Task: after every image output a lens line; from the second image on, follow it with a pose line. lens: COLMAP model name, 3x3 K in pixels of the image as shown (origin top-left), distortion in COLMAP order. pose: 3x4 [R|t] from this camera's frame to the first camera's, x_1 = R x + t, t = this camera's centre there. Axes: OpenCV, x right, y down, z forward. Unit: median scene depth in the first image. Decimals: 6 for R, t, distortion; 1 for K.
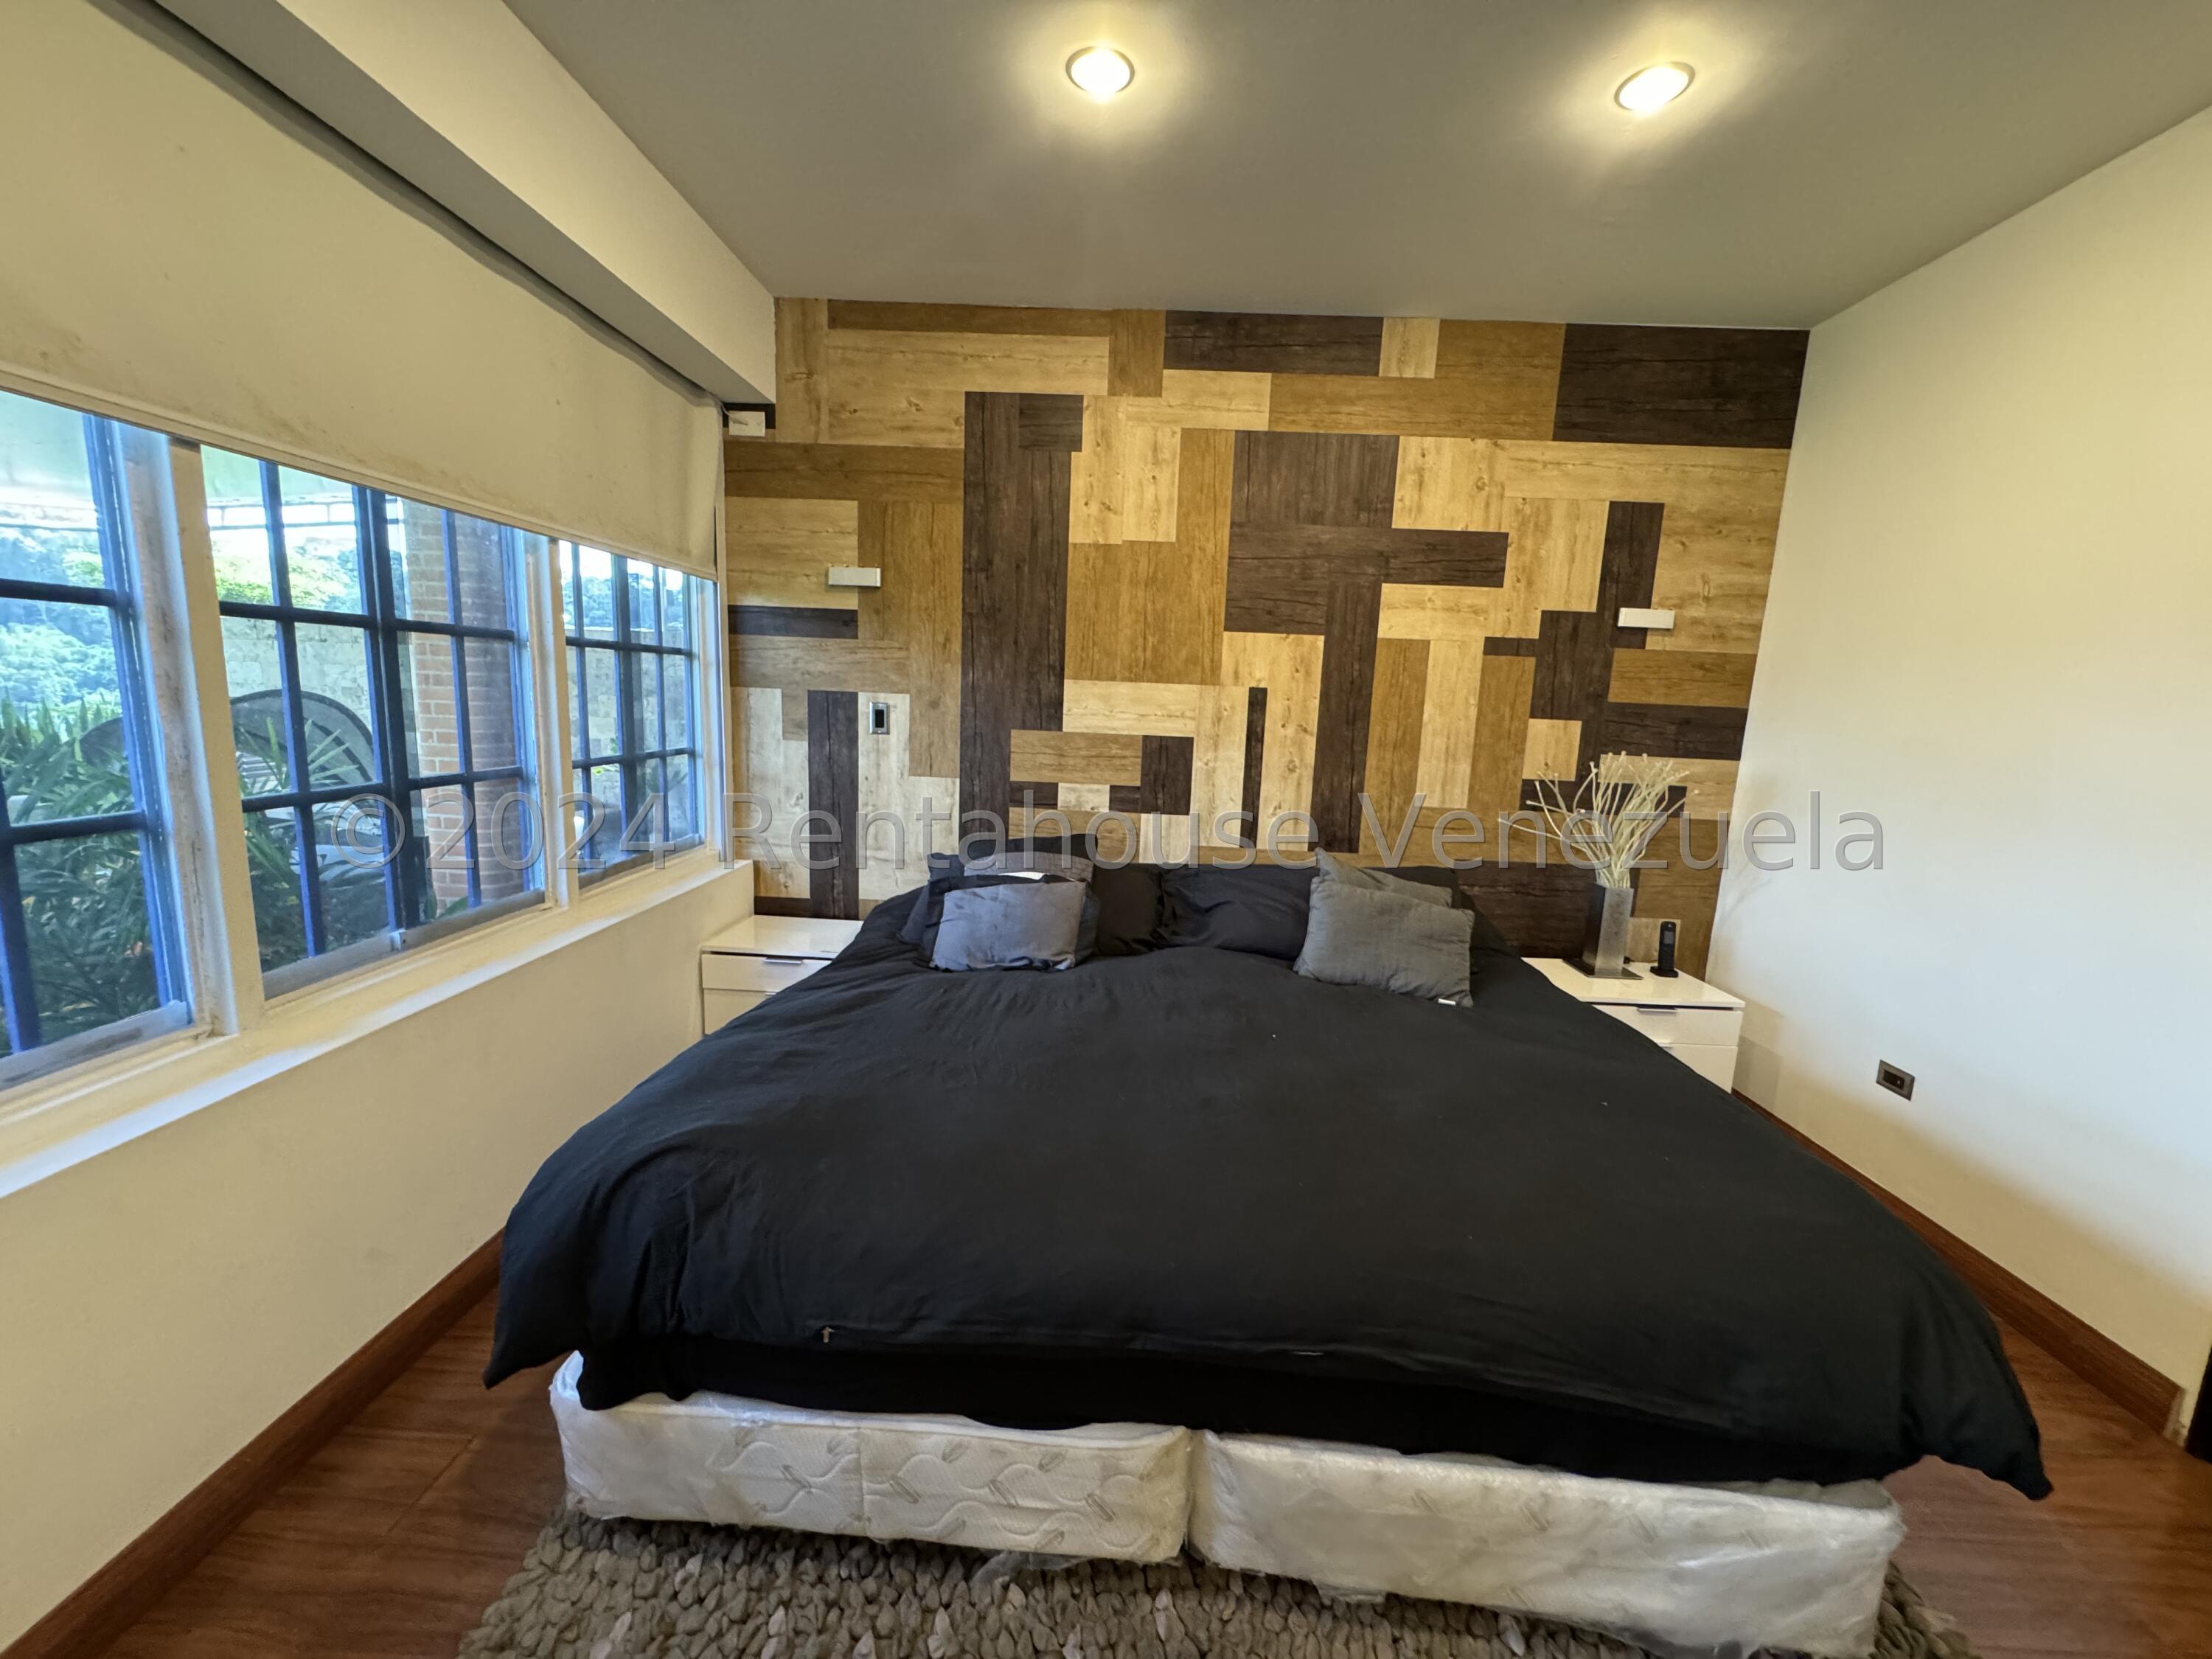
lens RADIAL K [[883.1, 0, 1105.7], [0, 883.1, 831.5], [0, 0, 1]] dist [-0.003513, 0.000341]
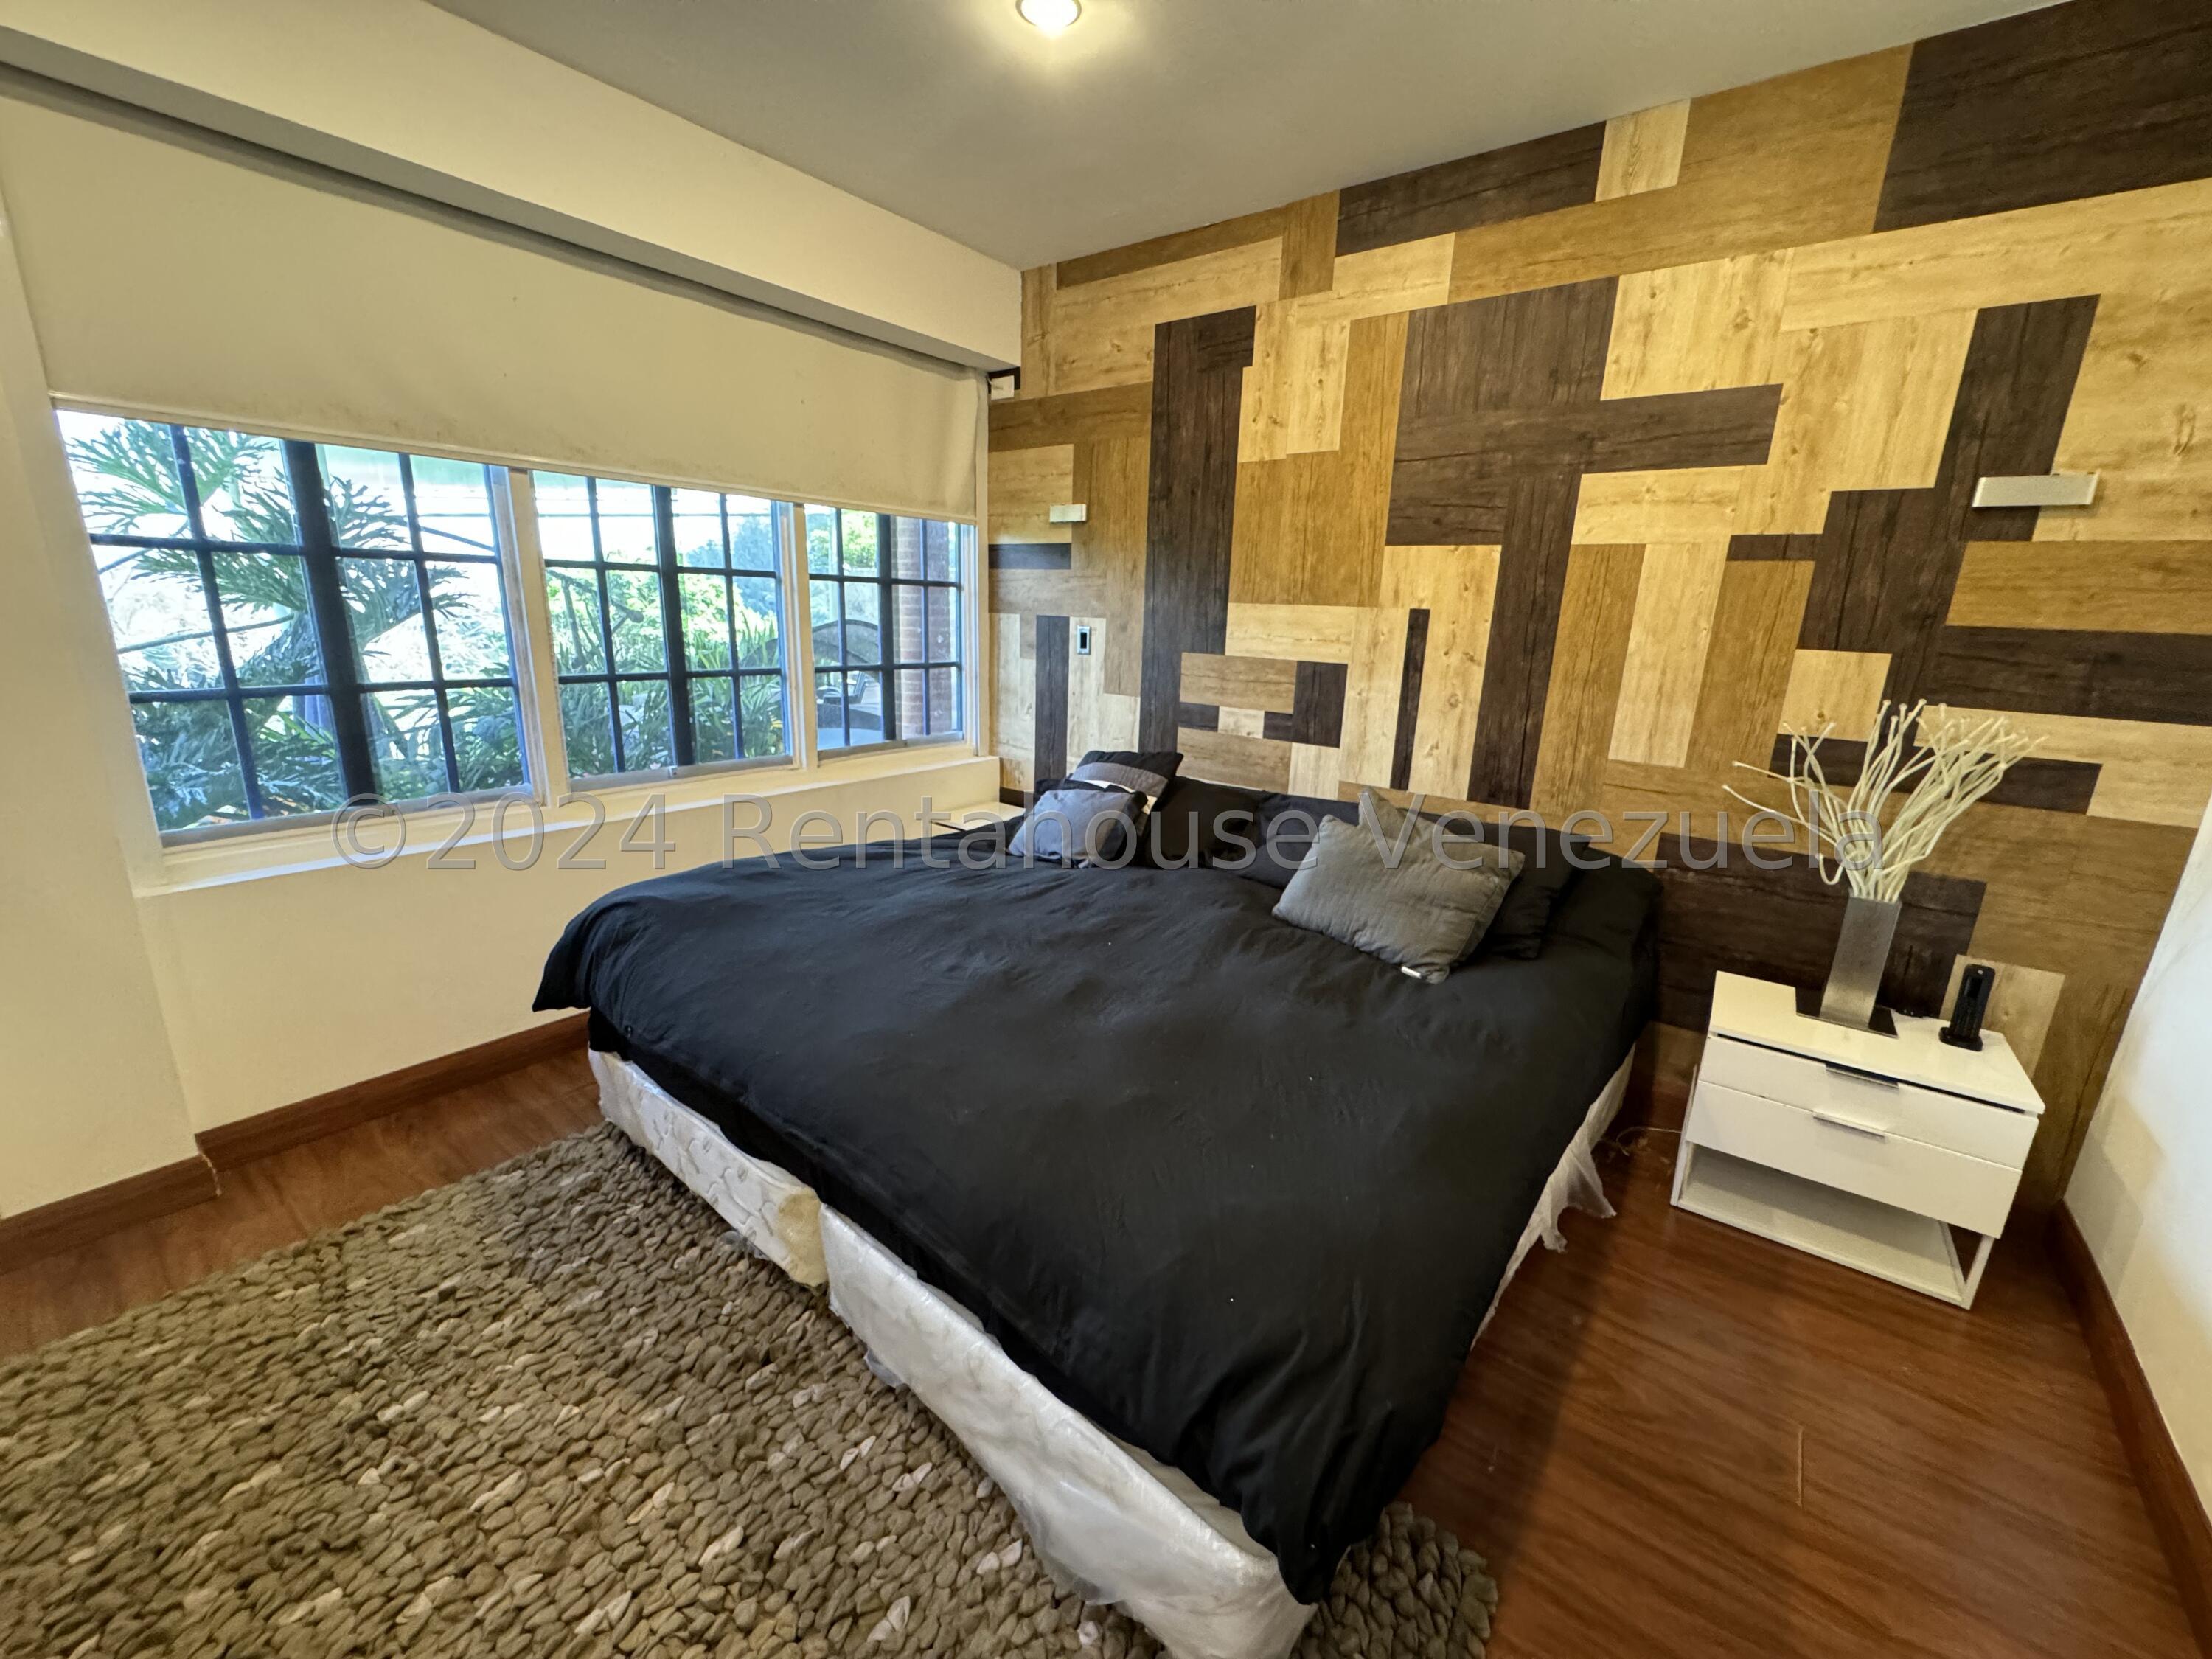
lens RADIAL K [[883.1, 0, 1104.8], [0, 883.1, 830.7], [0, 0, 1]] dist [-0.003513, 0.000341]
pose [[0.809967, 0.132929, -0.571212, 0.464570], [-0.092533, 0.990741, 0.099350, -0.001662], [0.579129, -0.027614, 0.814768, 0.094094]]
